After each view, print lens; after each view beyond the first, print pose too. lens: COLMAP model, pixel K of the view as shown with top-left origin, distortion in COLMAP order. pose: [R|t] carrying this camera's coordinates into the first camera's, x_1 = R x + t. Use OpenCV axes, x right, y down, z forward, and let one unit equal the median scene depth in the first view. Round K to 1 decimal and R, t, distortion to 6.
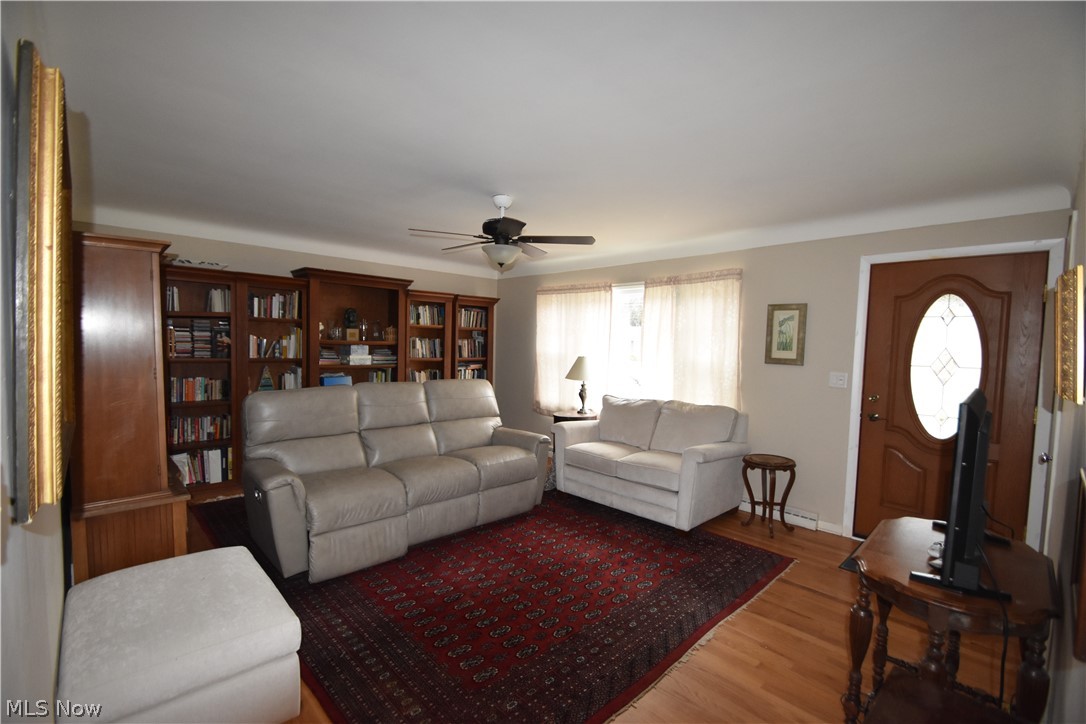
lens RADIAL K [[478.6, 0, 541.2], [0, 478.6, 369.5], [0, 0, 1]] dist [0.002493, 0.000137]
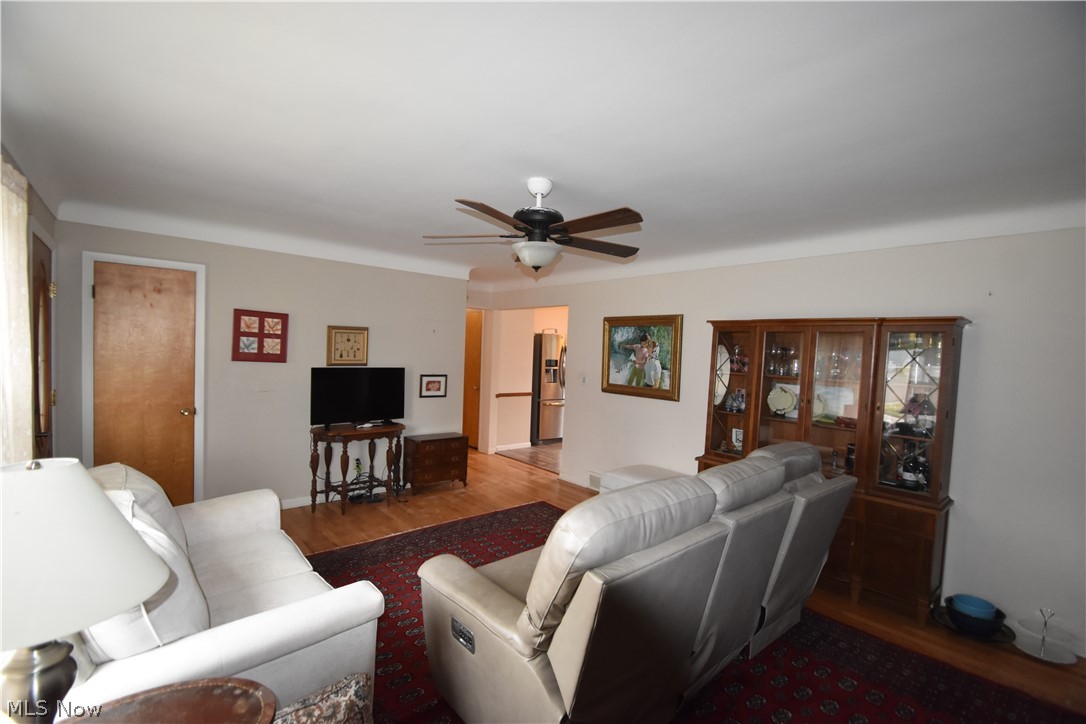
lens RADIAL K [[476.0, 0, 537.9], [0, 476.0, 369.4], [0, 0, 1]] dist [0.015366, -0.017247]
pose [[-0.996008, -0.068467, 0.057273, -0.102916], [-0.062511, 0.993020, 0.100015, -0.098014], [-0.063721, 0.096035, -0.993336, 1.296807]]
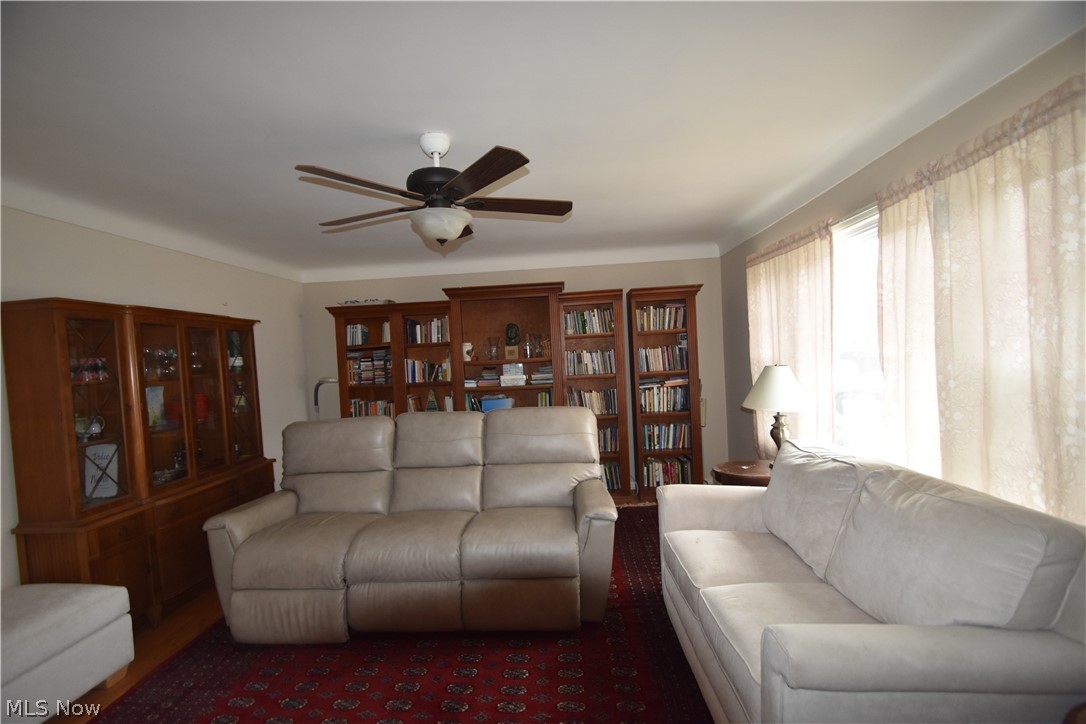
lens RADIAL K [[476.0, 0, 537.9], [0, 476.0, 369.4], [0, 0, 1]] dist [0.015366, -0.017247]
pose [[0.675362, -0.037898, -0.736512, 0.348134], [0.027083, 0.999280, -0.026585, -0.017155], [0.736989, -0.001992, 0.675902, 0.479147]]
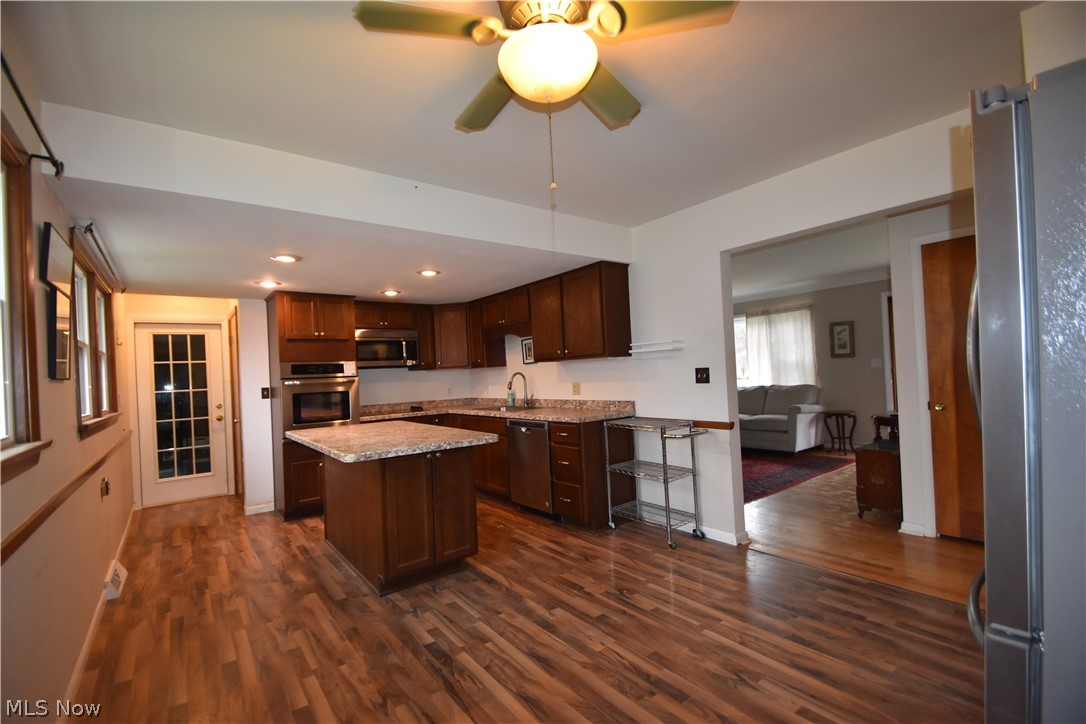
lens RADIAL K [[476.0, 0, 537.9], [0, 476.0, 369.4], [0, 0, 1]] dist [0.015366, -0.017247]
pose [[0.990903, -0.072787, -0.113196, -0.325094], [0.065409, 0.995567, -0.067588, 0.065771], [0.117614, 0.059570, 0.991271, -0.693856]]
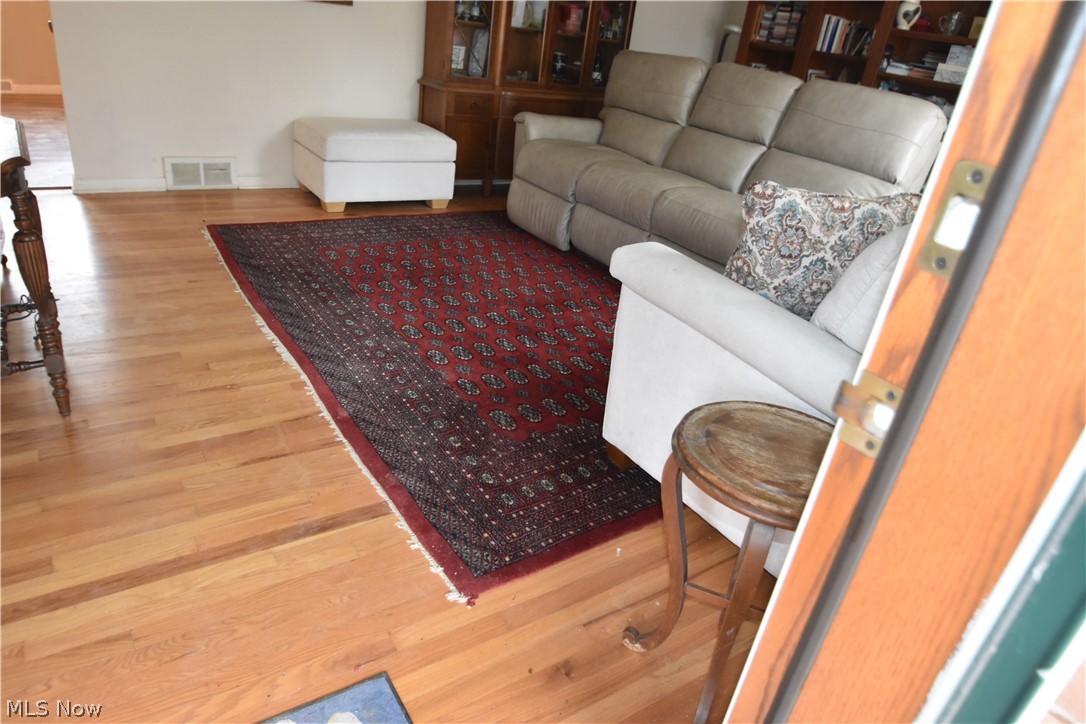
lens RADIAL K [[693.4, 0, 535.2], [0, 693.4, 370.6], [0, 0, 1]] dist [-0.029216, -0.000168]
pose [[-0.171207, 0.407368, -0.897073, 0.625850], [-0.182104, 0.881744, 0.435162, 0.031580], [0.968259, 0.237863, -0.076777, 0.742940]]
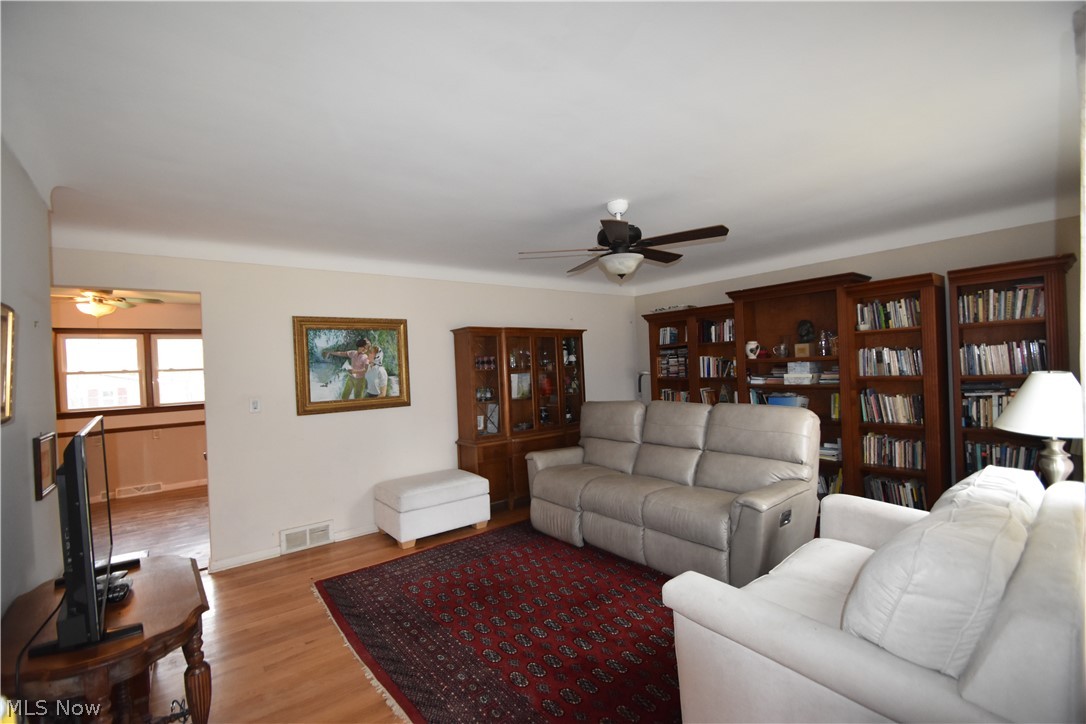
lens RADIAL K [[476.0, 0, 537.9], [0, 476.0, 369.4], [0, 0, 1]] dist [0.015366, -0.017247]
pose [[-0.099960, -0.015673, -0.994868, 0.604440], [-0.016082, 0.999771, -0.014135, -0.019187], [0.994862, 0.014586, -0.100189, 0.682453]]
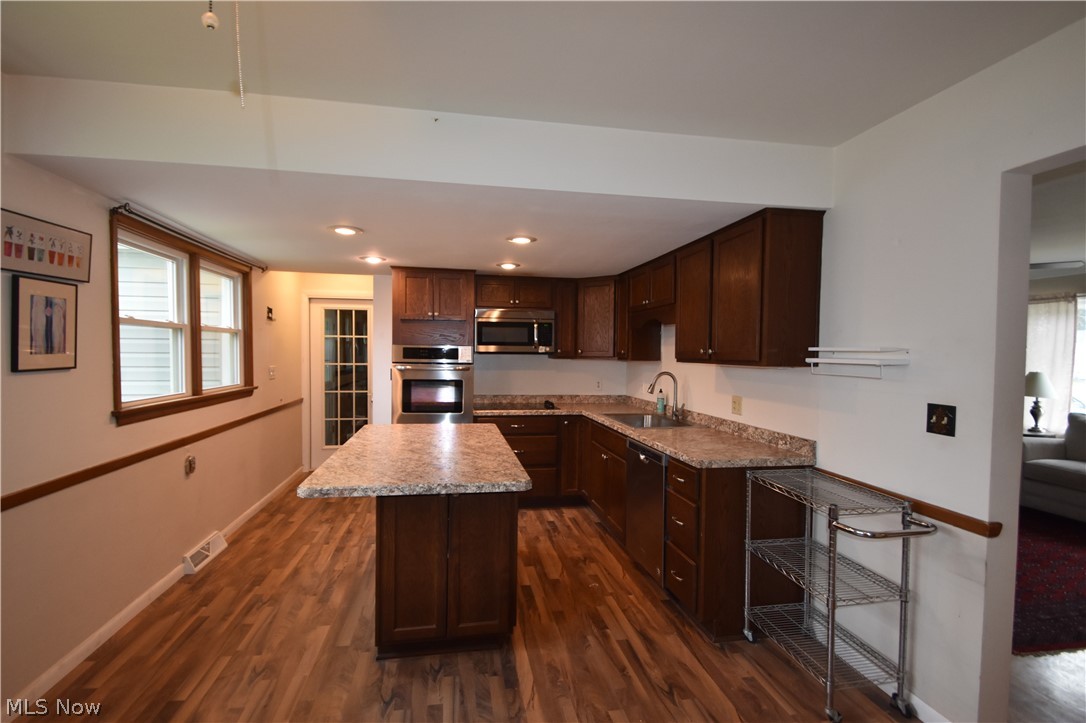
lens RADIAL K [[513.2, 0, 537.9], [0, 513.2, 369.3], [0, 0, 1]] dist [0.021393, -0.021077]
pose [[0.832371, 0.003745, -0.554205, -0.193087], [-0.022197, 0.999400, -0.026583, 0.018609], [0.553773, 0.034428, 0.831955, -0.449058]]
